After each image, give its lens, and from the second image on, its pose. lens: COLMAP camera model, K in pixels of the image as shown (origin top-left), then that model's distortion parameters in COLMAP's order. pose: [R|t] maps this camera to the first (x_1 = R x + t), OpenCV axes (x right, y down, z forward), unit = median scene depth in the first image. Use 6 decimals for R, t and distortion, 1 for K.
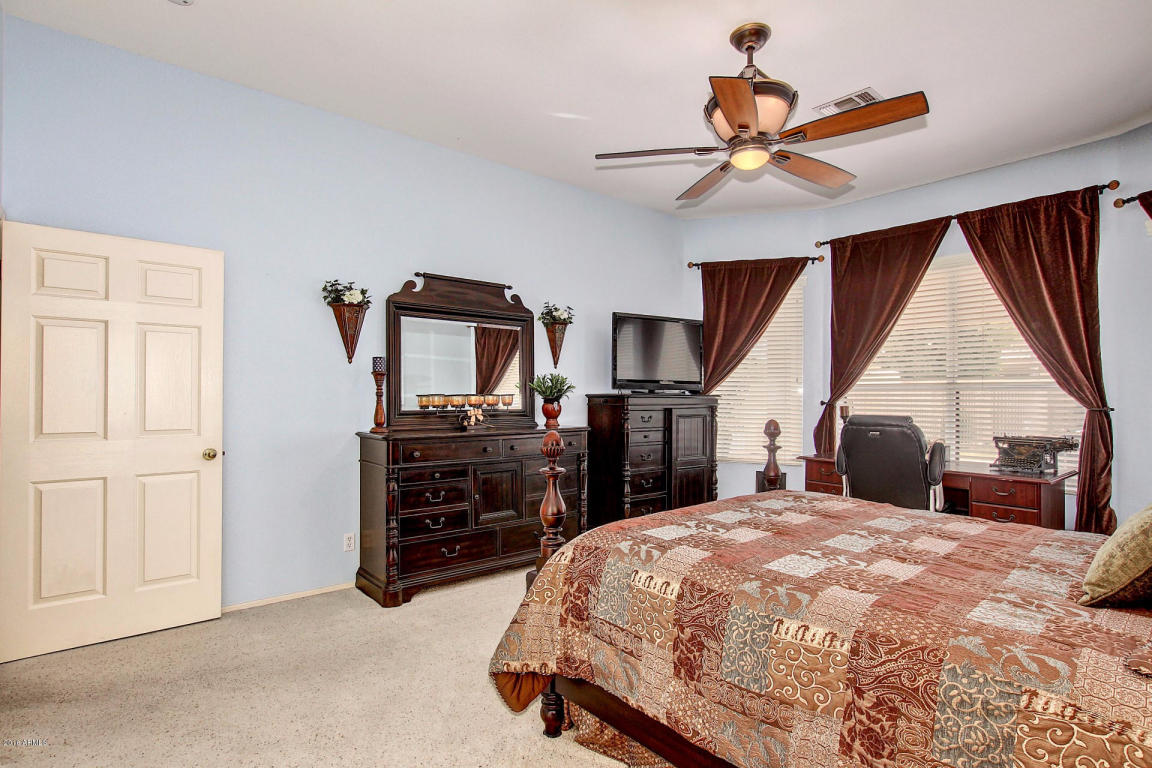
lens RADIAL K [[596.2, 0, 547.5], [0, 596.2, 384.6], [0, 0, 1]] dist [0.004244, 0.000591]
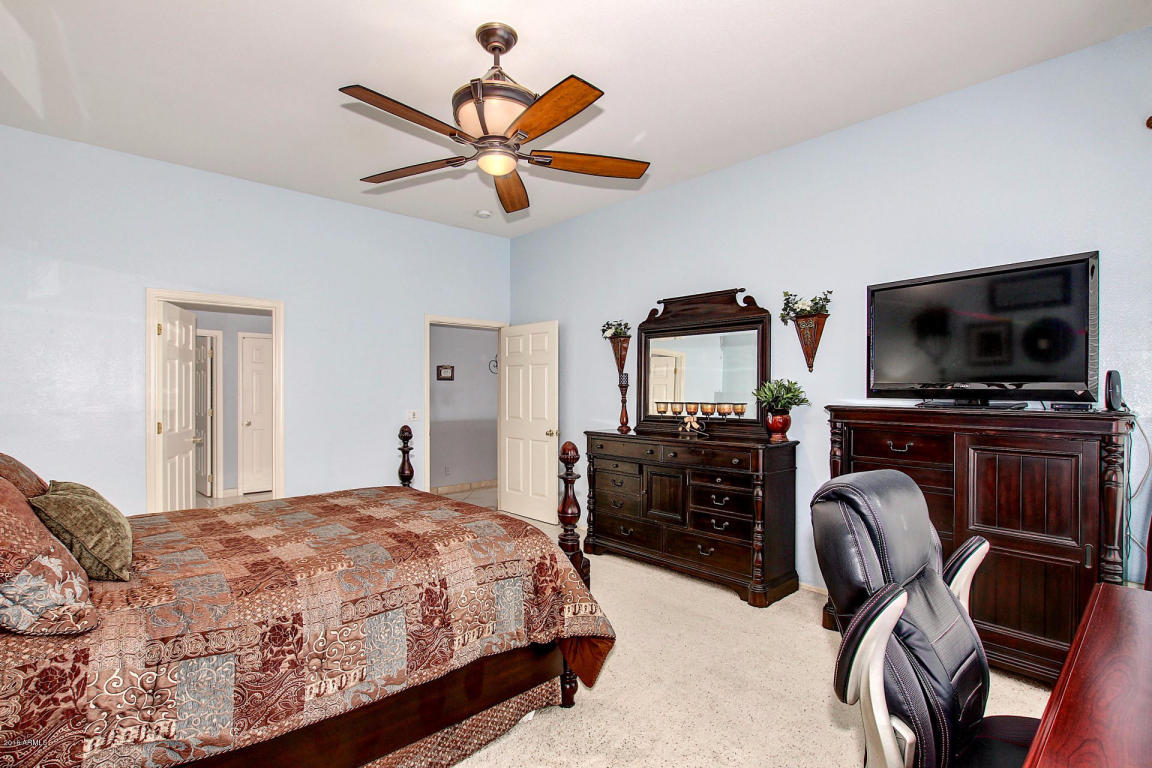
lens RADIAL K [[549.4, 0, 583.2], [0, 549.4, 389.6], [0, 0, 1]] dist [-0.003889, -0.000657]
pose [[0.090258, -0.009749, -0.995871, 0.851548], [0.007838, 0.999928, -0.009079, 0.000497], [0.995888, -0.006986, 0.090328, 0.731637]]
